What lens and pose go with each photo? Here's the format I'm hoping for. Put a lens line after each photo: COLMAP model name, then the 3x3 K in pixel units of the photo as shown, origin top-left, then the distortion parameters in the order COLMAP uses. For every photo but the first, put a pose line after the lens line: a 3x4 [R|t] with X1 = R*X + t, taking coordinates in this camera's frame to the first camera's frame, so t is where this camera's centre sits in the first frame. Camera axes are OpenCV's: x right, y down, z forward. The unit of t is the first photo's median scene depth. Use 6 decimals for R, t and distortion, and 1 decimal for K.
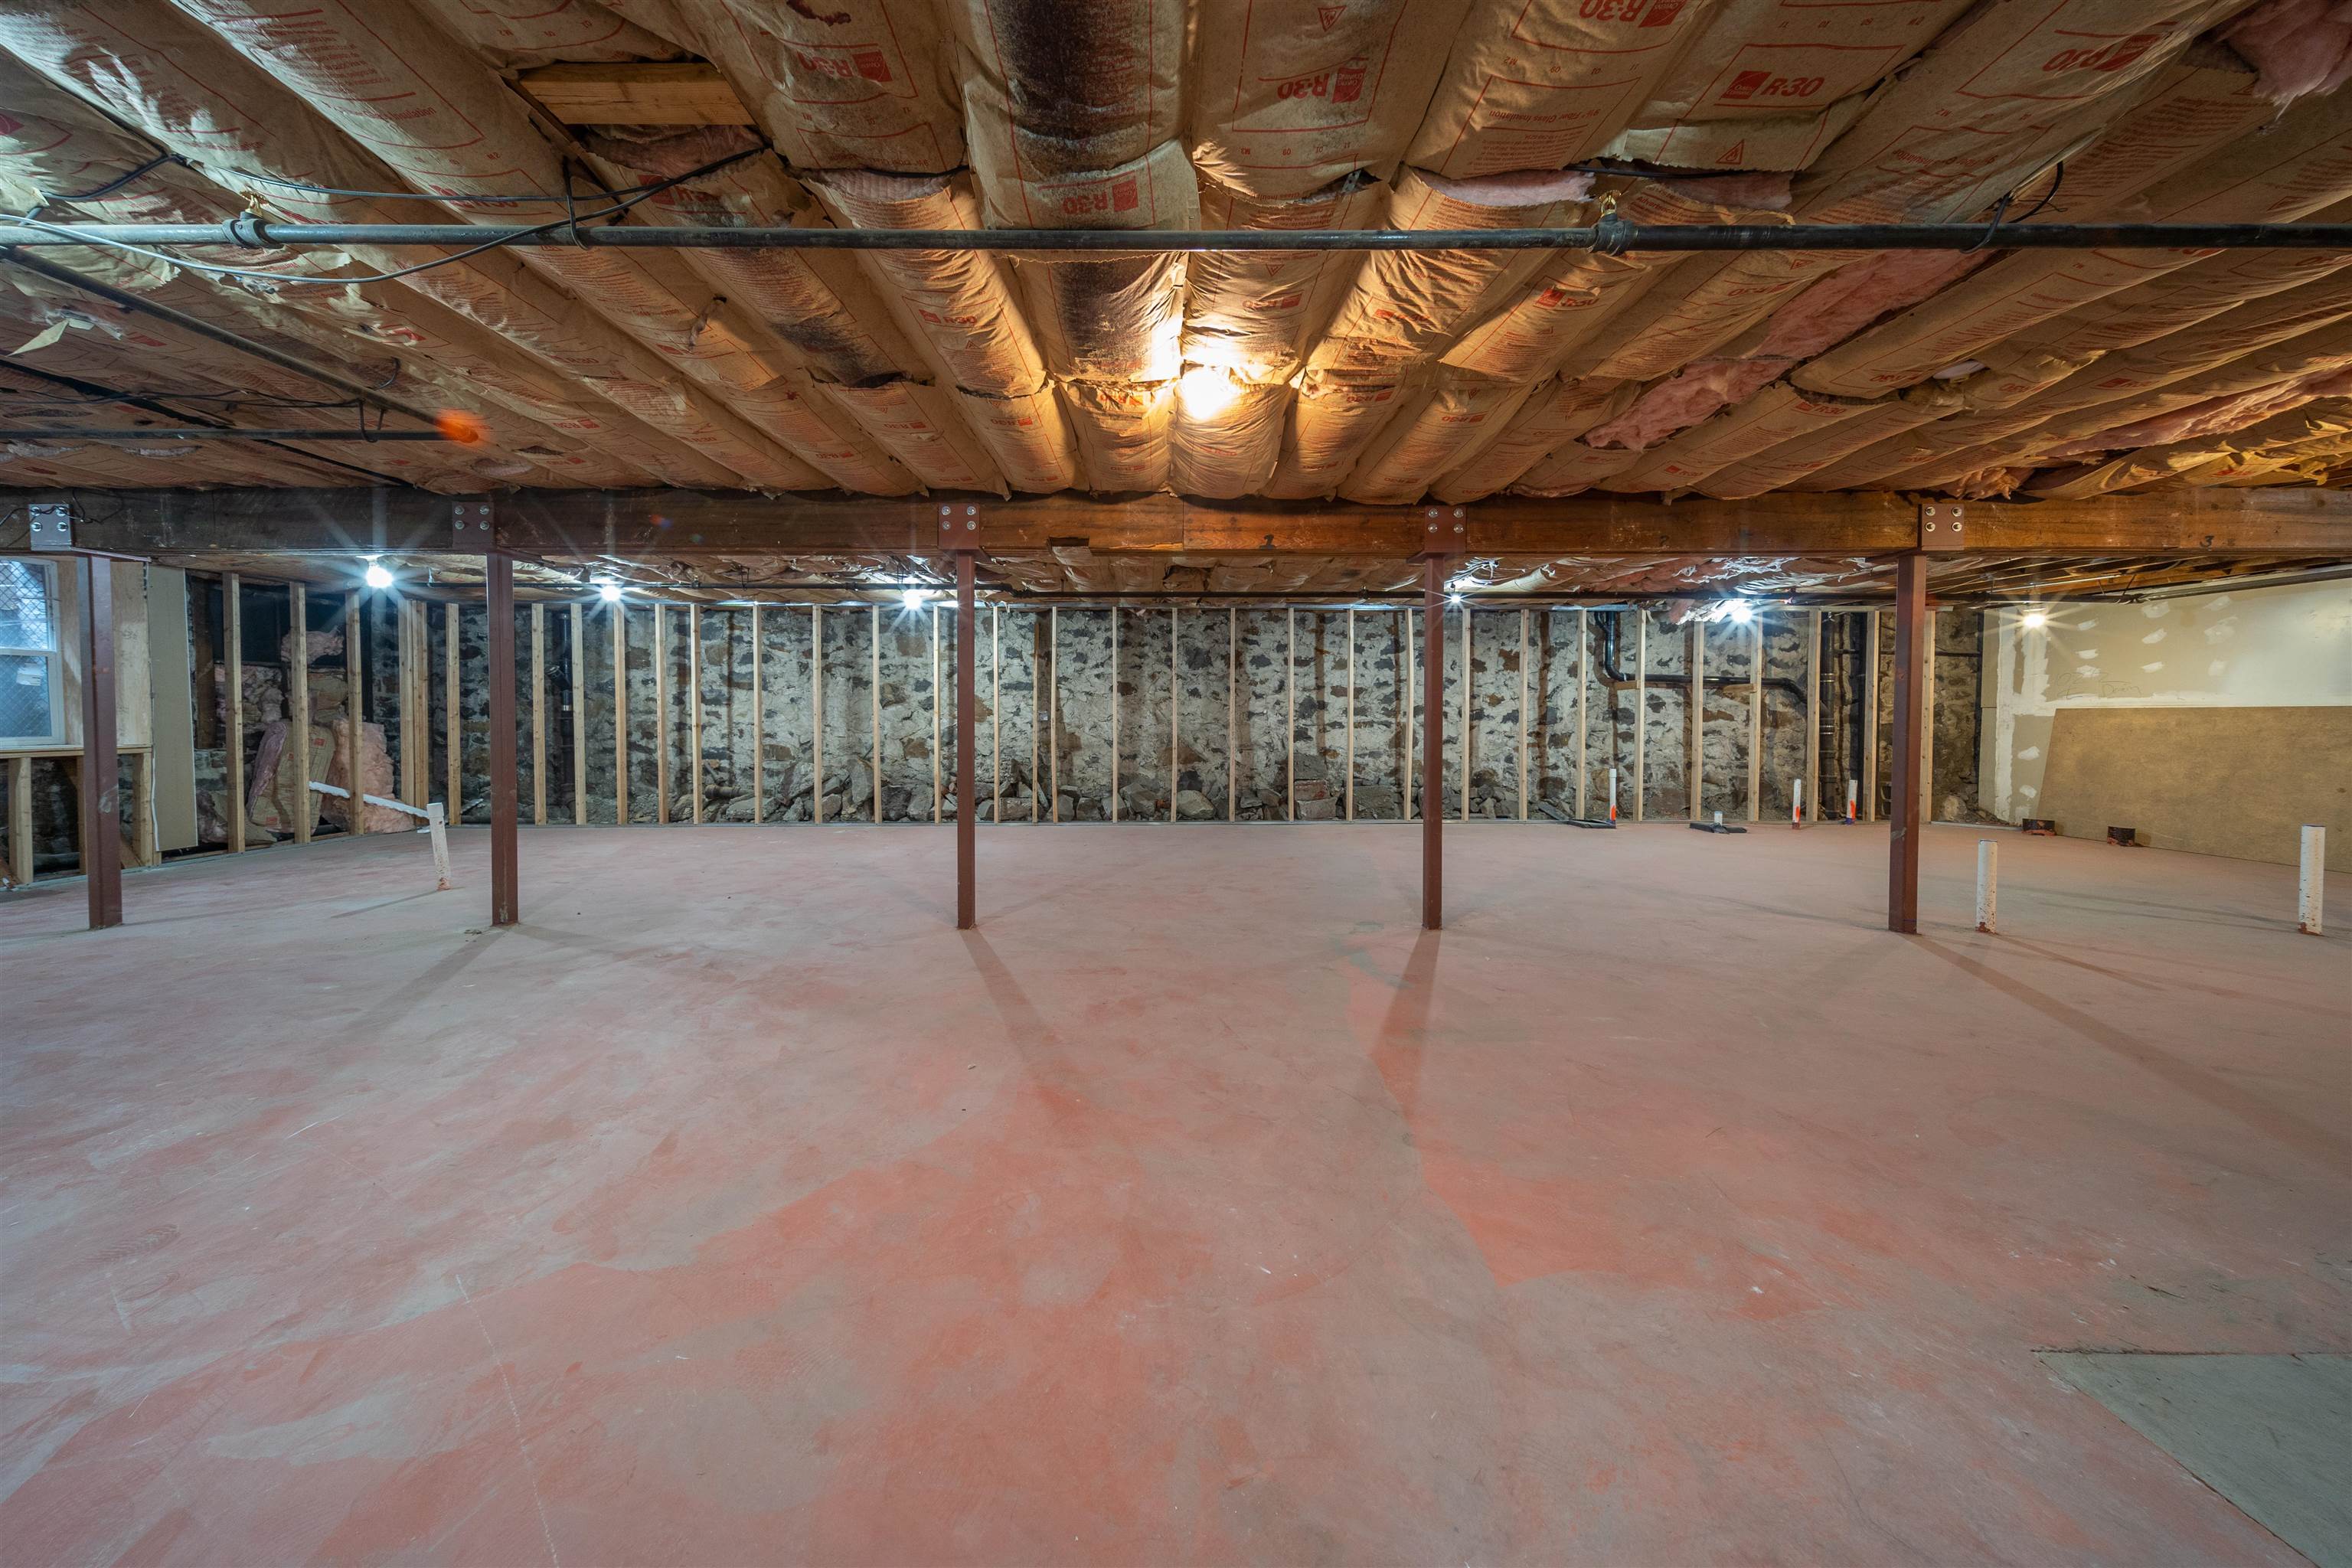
lens RADIAL K [[701.6, 0, 1139.9], [0, 701.6, 722.8], [0, 0, 1]] dist [0.006450, 0.000767]
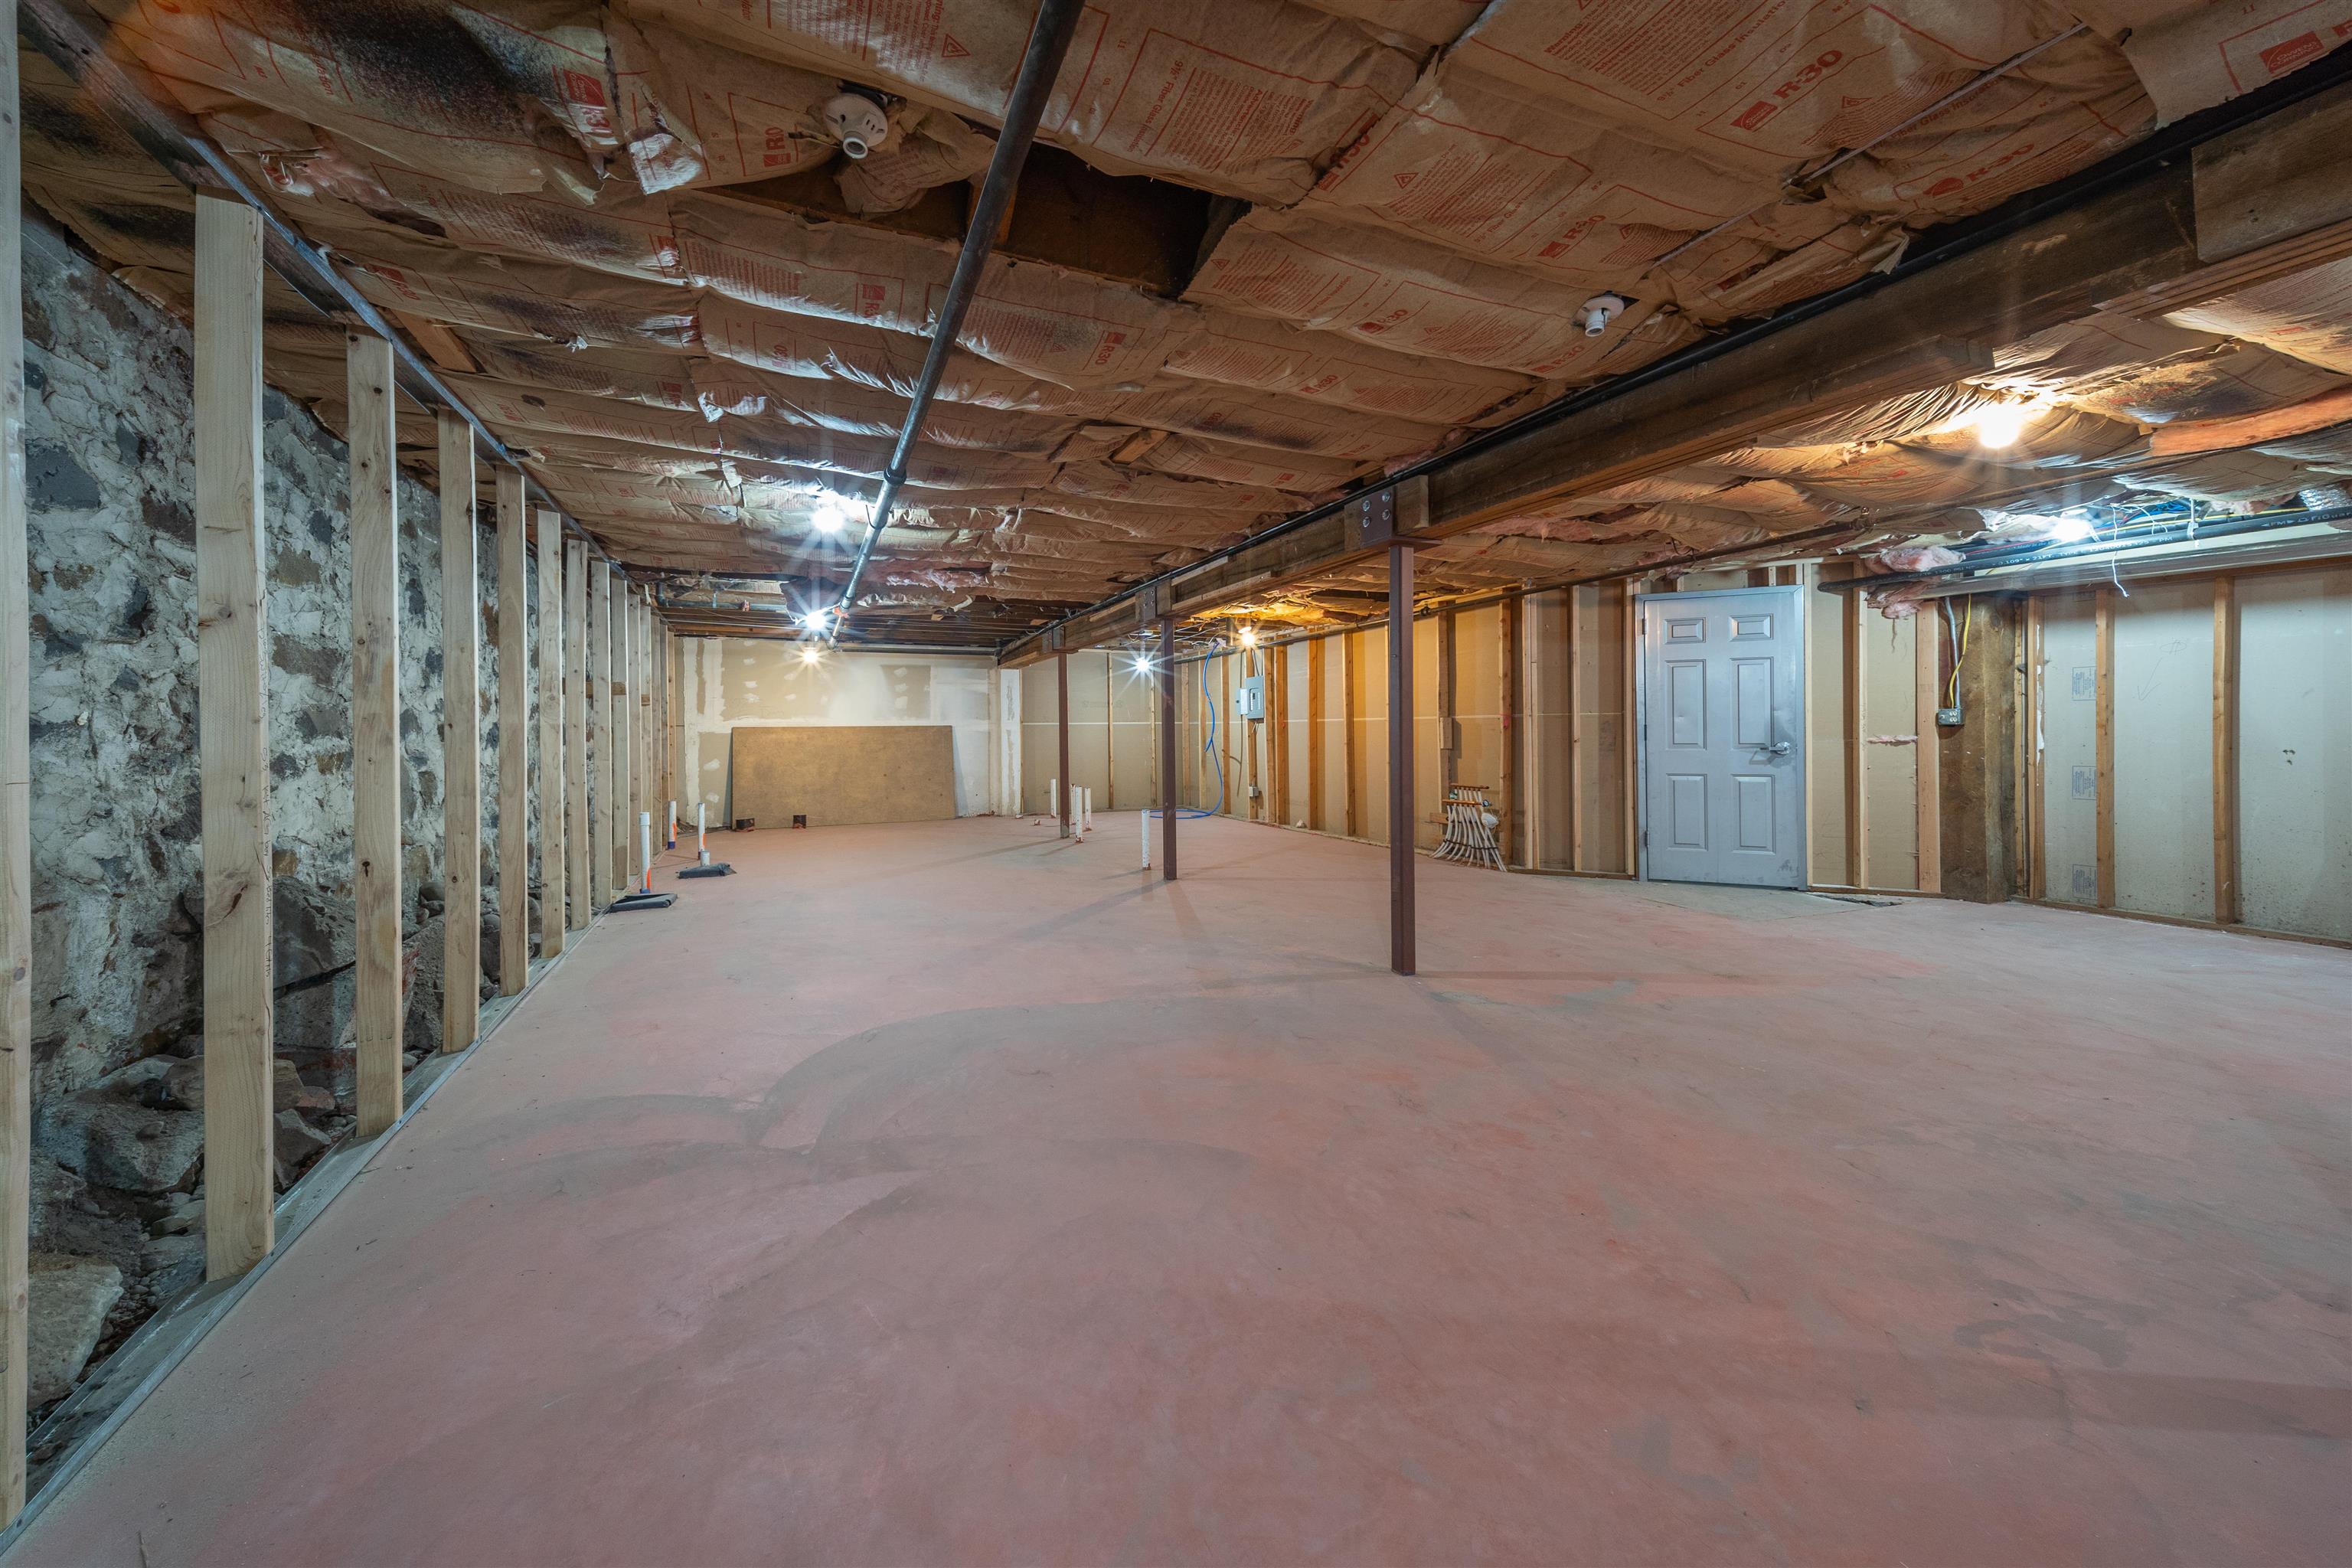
lens RADIAL K [[770.5, 0, 1093.2], [0, 770.5, 726.9], [0, 0, 1]] dist [0.011875, -0.000016]
pose [[-0.350198, 0.006933, 0.936650, -0.156531], [0.017737, 0.999842, -0.000769, -0.007548], [-0.936508, 0.016344, -0.350266, 0.815032]]
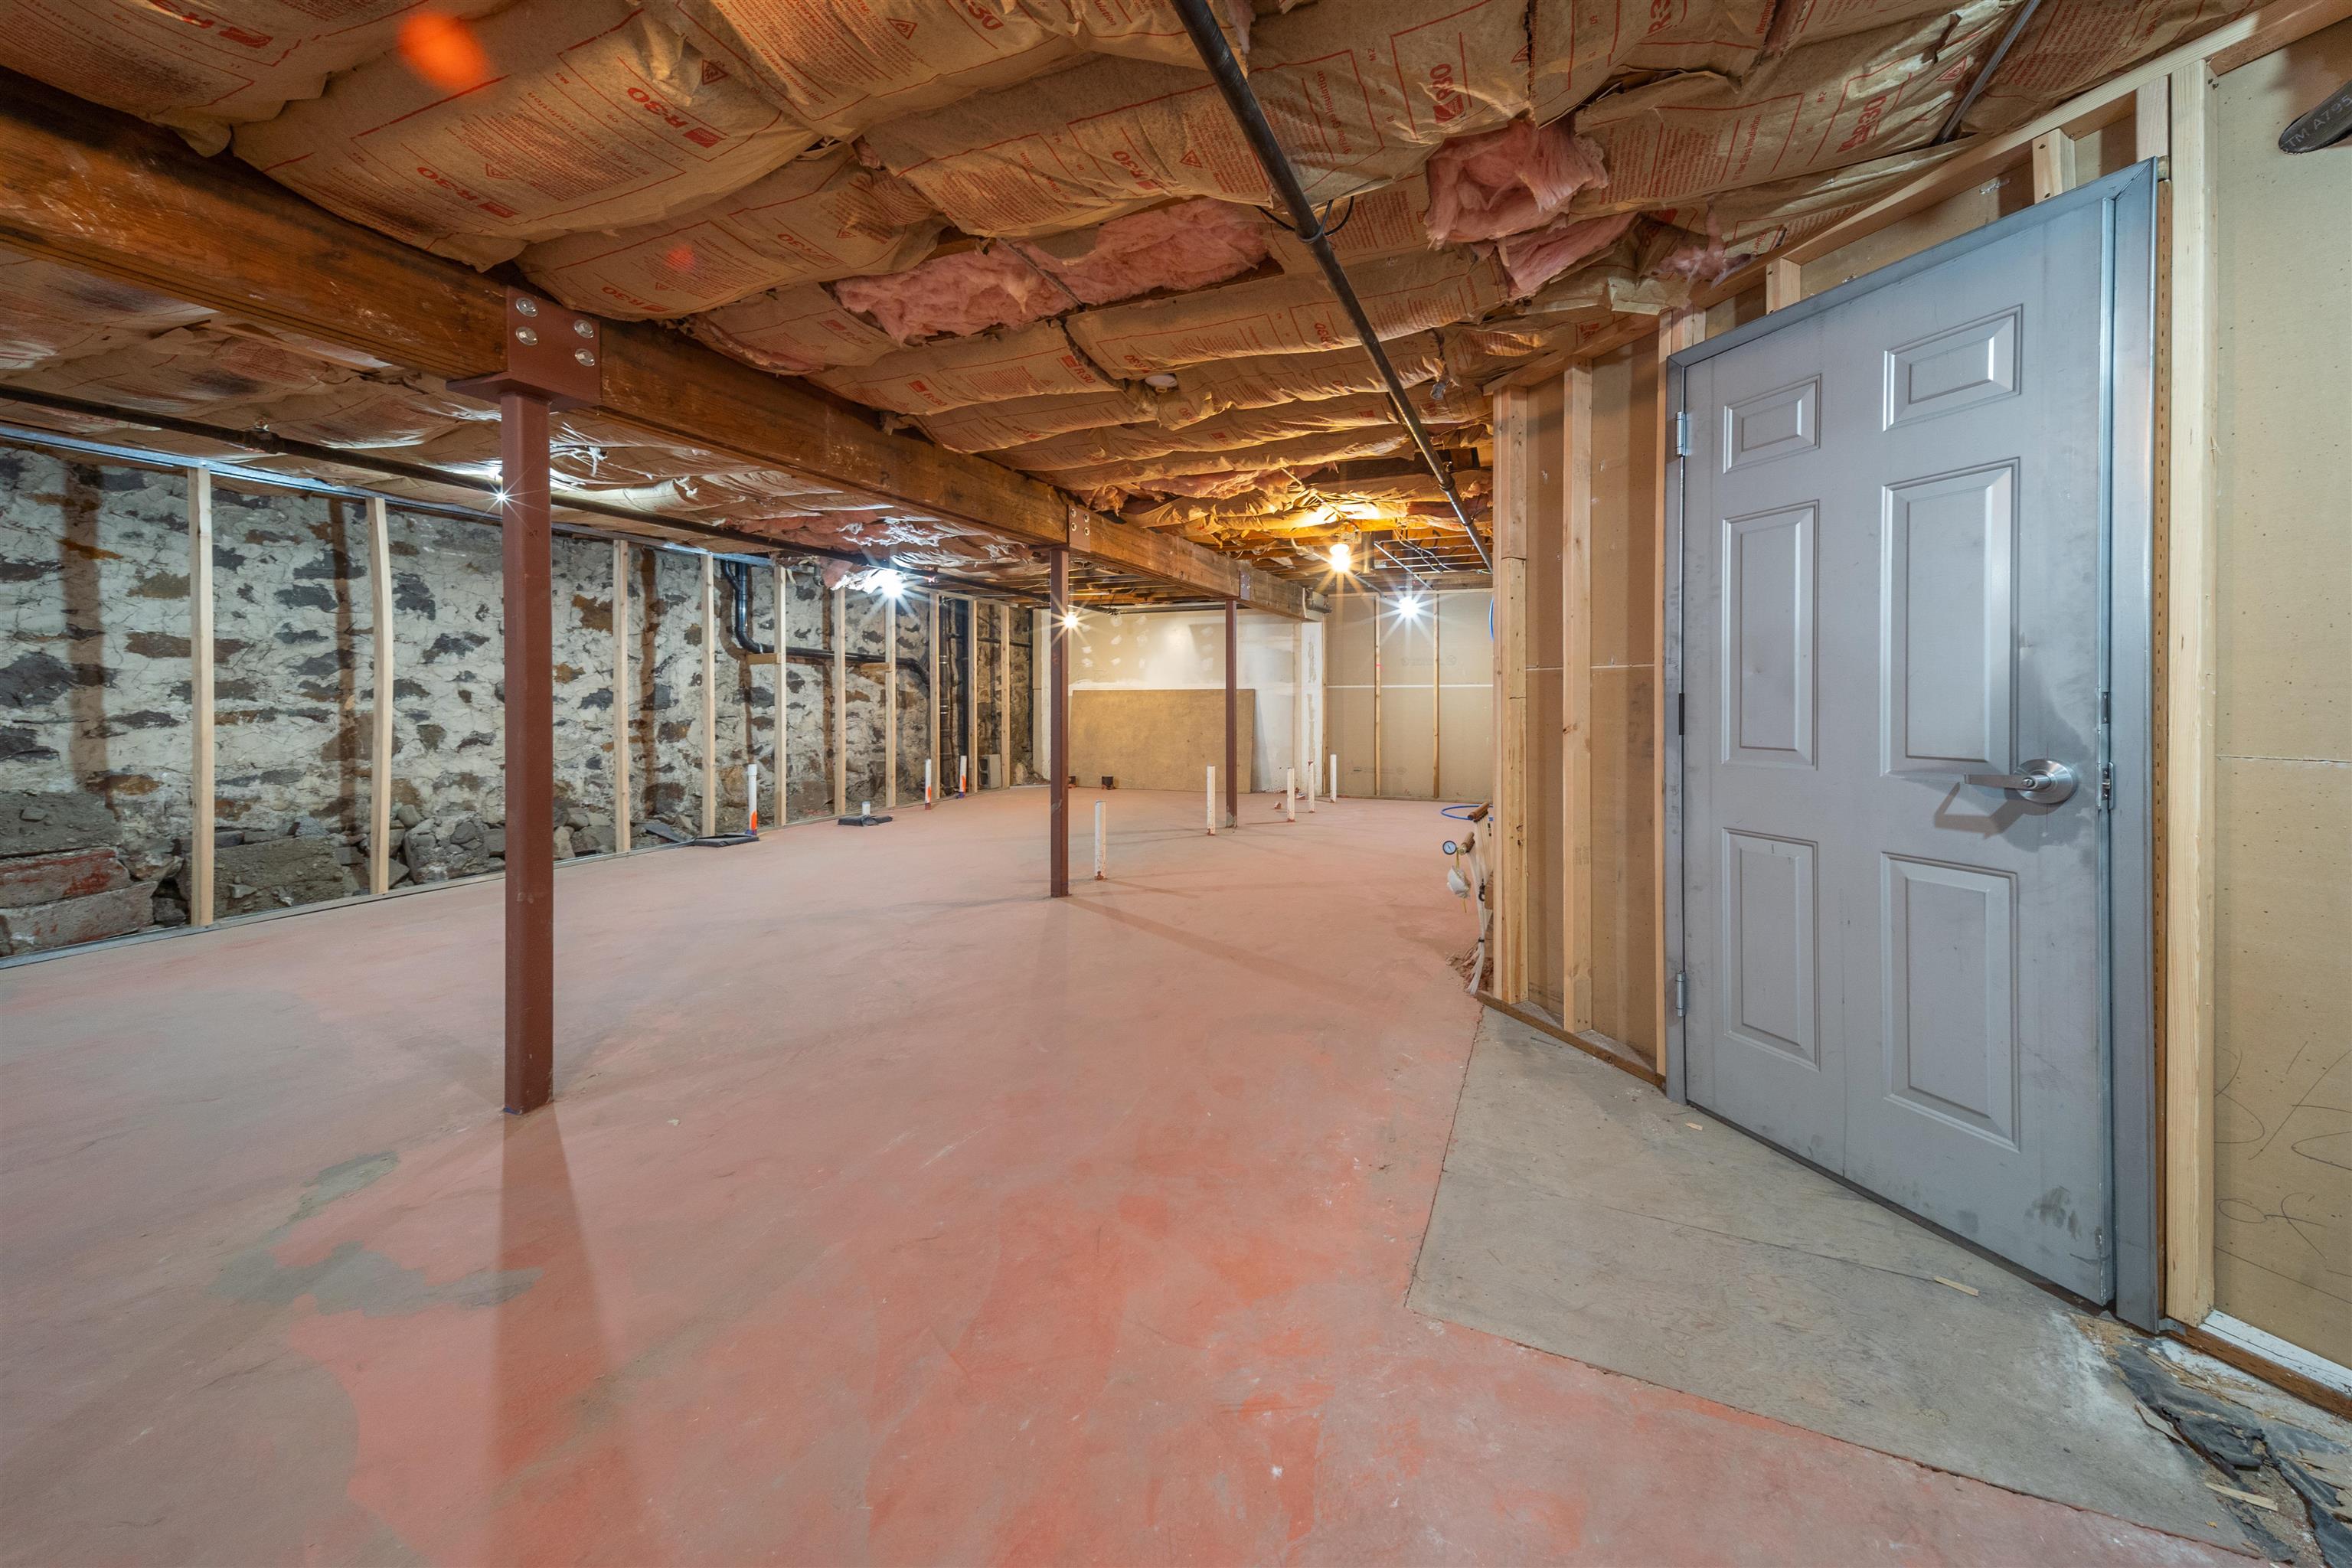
lens RADIAL K [[797.3, 0, 1278.0], [0, 797.3, 699.4], [0, 0, 1]] dist [0.022020, -0.001621]
pose [[0.323430, -0.006892, 0.946227, 0.014169], [0.012711, 0.999915, 0.002938, -0.002227], [-0.946167, 0.011077, 0.323490, 0.150509]]
